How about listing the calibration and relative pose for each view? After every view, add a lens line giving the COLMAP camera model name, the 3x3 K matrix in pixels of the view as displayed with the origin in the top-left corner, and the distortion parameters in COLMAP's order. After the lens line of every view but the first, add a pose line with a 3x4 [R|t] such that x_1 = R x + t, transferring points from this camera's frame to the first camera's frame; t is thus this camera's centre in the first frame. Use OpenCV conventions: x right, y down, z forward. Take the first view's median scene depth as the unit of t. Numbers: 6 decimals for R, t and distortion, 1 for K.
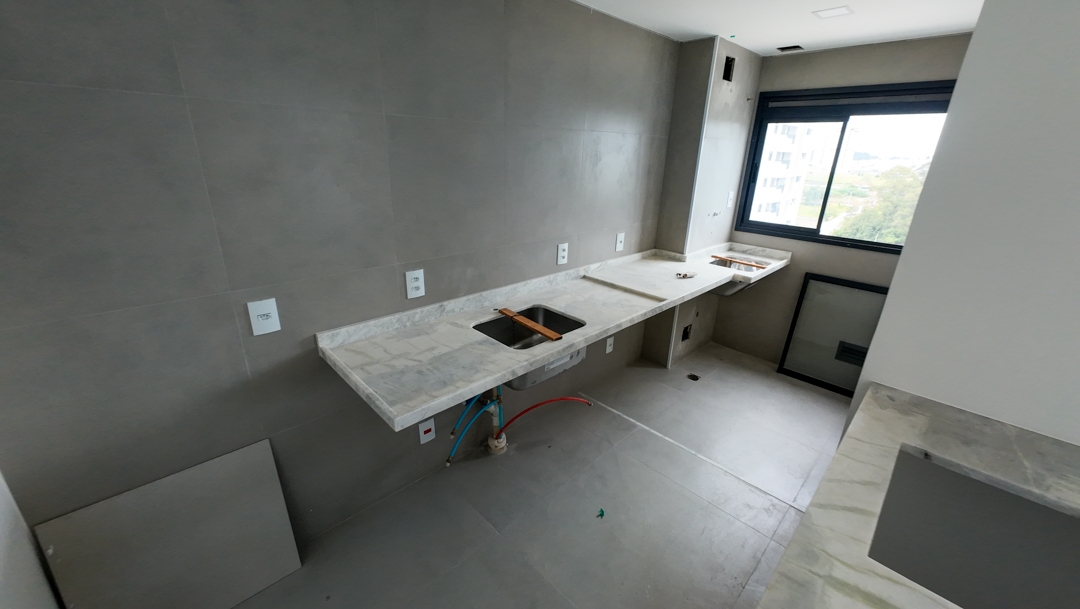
lens RADIAL K [[419.3, 0, 540.4], [0, 419.3, 300.5], [0, 0, 1]] dist [-0.000431, -0.000025]
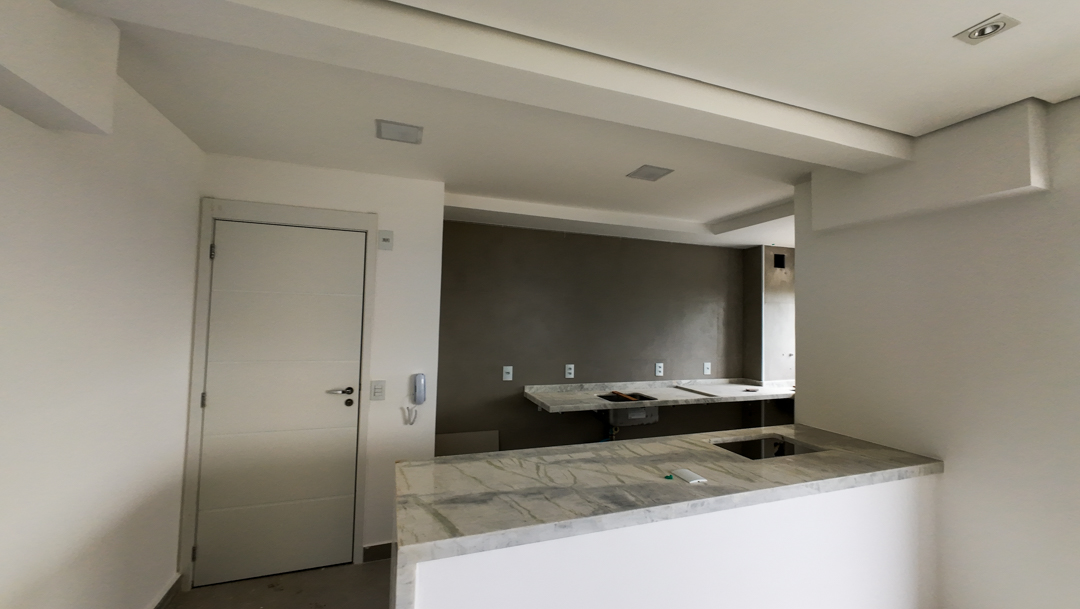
lens RADIAL K [[419.3, 0, 540.4], [0, 419.3, 300.5], [0, 0, 1]] dist [-0.000431, -0.000025]
pose [[0.908557, -0.028663, -0.416776, 0.325232], [-0.135692, 0.923304, -0.359303, 0.296117], [0.395109, 0.383000, 0.834985, -0.671547]]
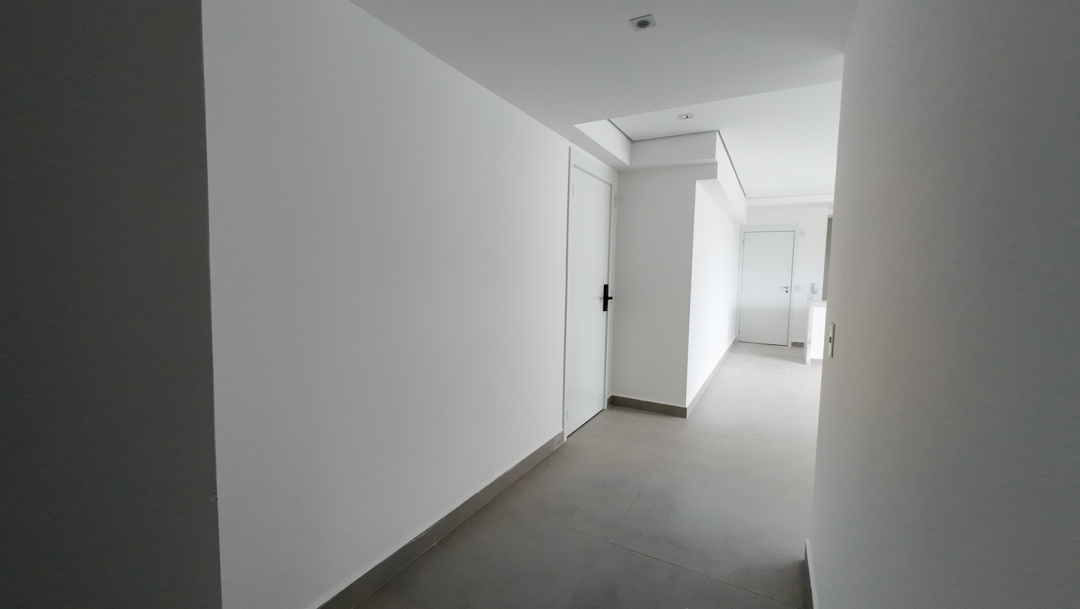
lens RADIAL K [[419.3, 0, 540.4], [0, 419.3, 300.5], [0, 0, 1]] dist [-0.000431, -0.000025]
pose [[0.276487, 0.043691, -0.960024, 2.191876], [-0.334571, 0.940848, -0.053539, 1.198229], [0.900898, 0.335999, 0.274750, -2.650103]]
